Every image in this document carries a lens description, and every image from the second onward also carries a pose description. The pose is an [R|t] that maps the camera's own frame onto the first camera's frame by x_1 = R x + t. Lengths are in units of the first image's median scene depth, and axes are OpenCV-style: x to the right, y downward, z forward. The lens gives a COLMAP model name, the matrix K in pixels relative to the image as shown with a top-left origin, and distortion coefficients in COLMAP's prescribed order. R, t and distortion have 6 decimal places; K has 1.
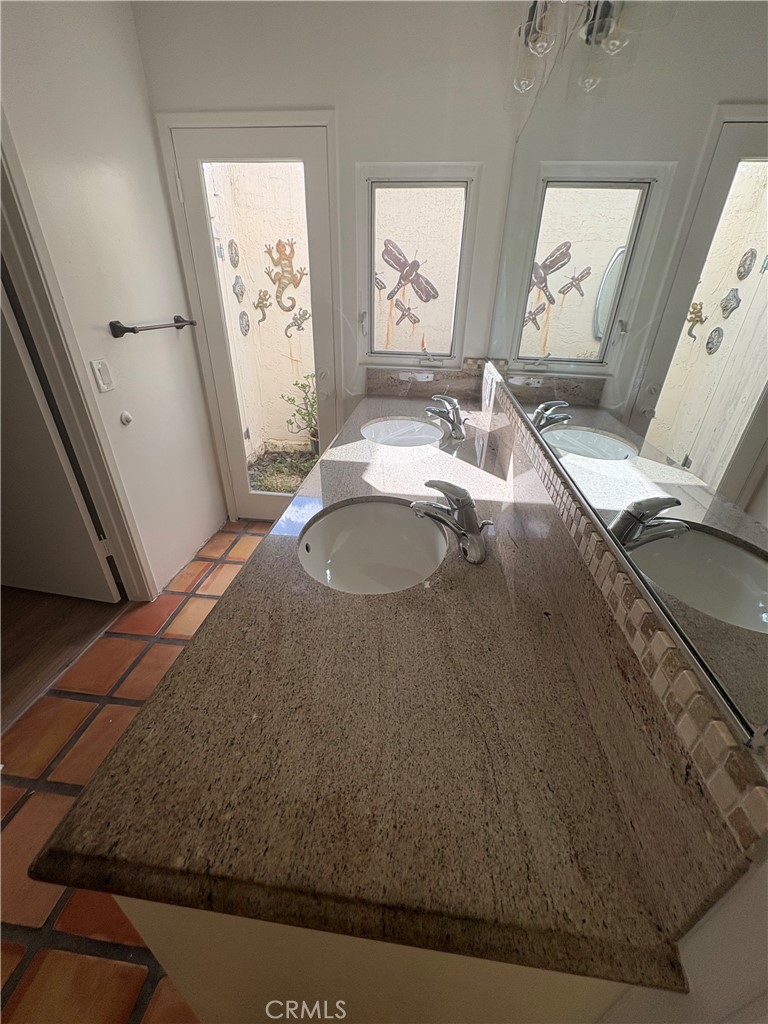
lens RADIAL K [[408.3, 0, 385.1], [0, 408.3, 516.4], [0, 0, 1]] dist [-0.002193, 0.001539]
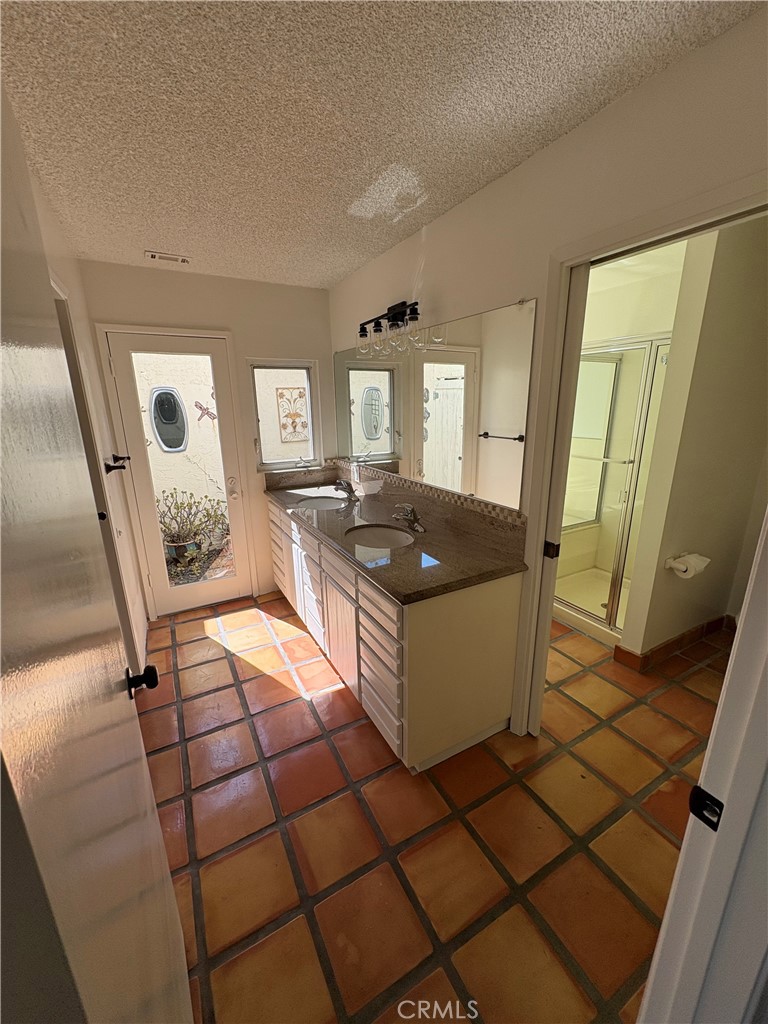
lens RADIAL K [[408.3, 0, 383.9], [0, 408.3, 515.7], [0, 0, 1]] dist [-0.002193, 0.001539]
pose [[0.811856, -0.192944, 0.551056, -0.563227], [0.311834, 0.941220, -0.129863, 0.112432], [-0.493609, 0.277268, 0.824301, -0.404100]]
